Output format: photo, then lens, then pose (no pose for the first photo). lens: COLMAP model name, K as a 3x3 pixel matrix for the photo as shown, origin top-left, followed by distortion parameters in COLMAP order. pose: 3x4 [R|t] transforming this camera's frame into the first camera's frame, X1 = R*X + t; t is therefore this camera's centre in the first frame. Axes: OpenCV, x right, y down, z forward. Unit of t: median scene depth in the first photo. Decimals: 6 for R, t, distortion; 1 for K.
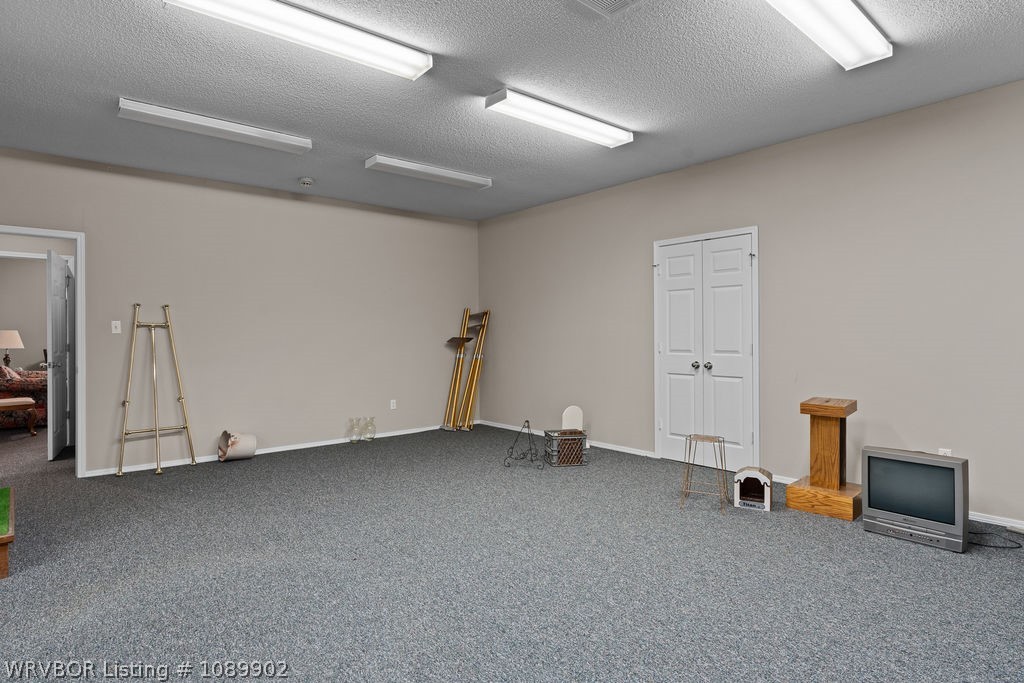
lens RADIAL K [[558.4, 0, 512.0], [0, 558.4, 341.5], [0, 0, 1]] dist [-0.003365, -0.000274]
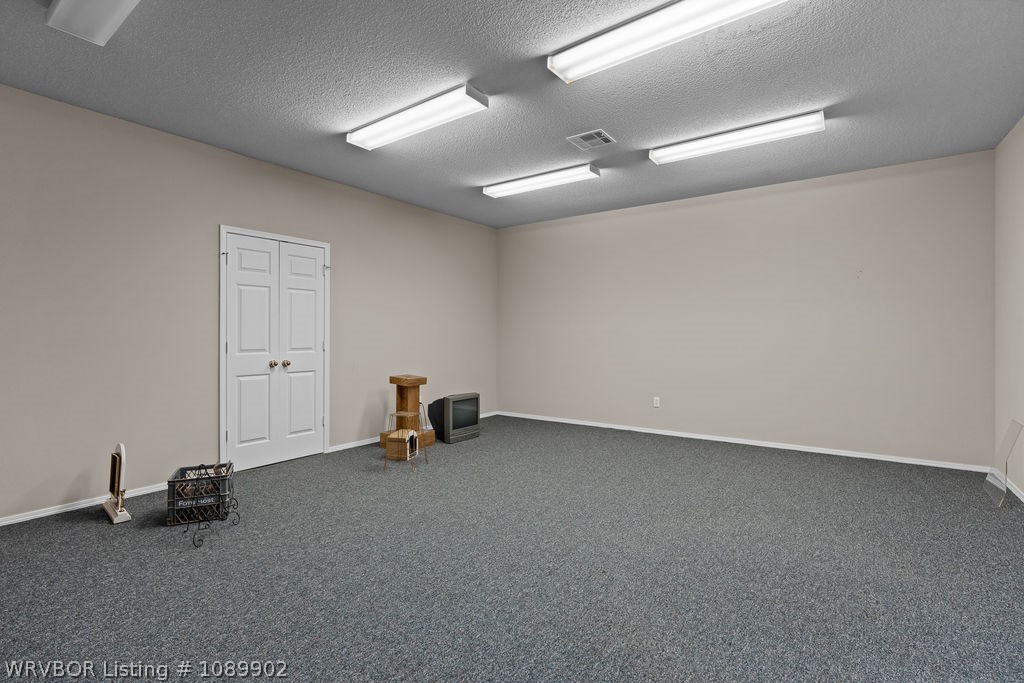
lens RADIAL K [[475.0, 0, 512.0], [0, 475.0, 341.5], [0, 0, 1]] dist [-0.000524, -0.000010]
pose [[-0.242522, -0.012687, 0.970063, -0.723668], [0.010291, 0.999825, 0.015649, -0.008228], [-0.970091, 0.013778, -0.242349, 0.955191]]
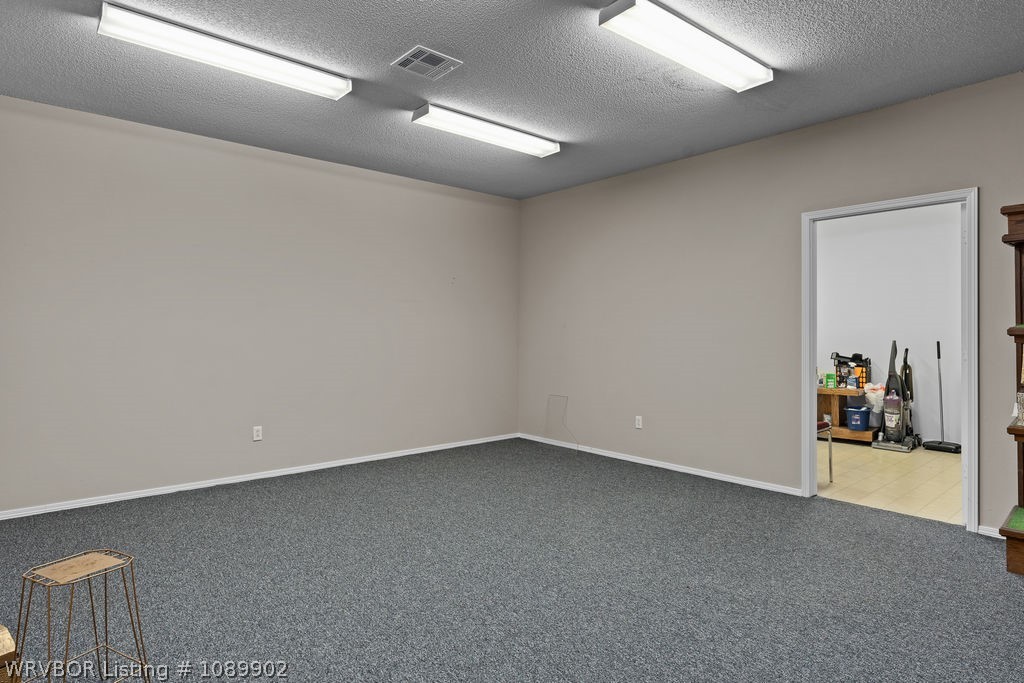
lens RADIAL K [[573.1, 0, 510.6], [0, 573.1, 328.0], [0, 0, 1]] dist [0.002302, 0.000380]
pose [[-0.999989, 0.001620, -0.004301, 0.002084], [0.001630, 0.999996, -0.002338, -0.013206], [0.004298, -0.002345, -0.999988, 1.361075]]
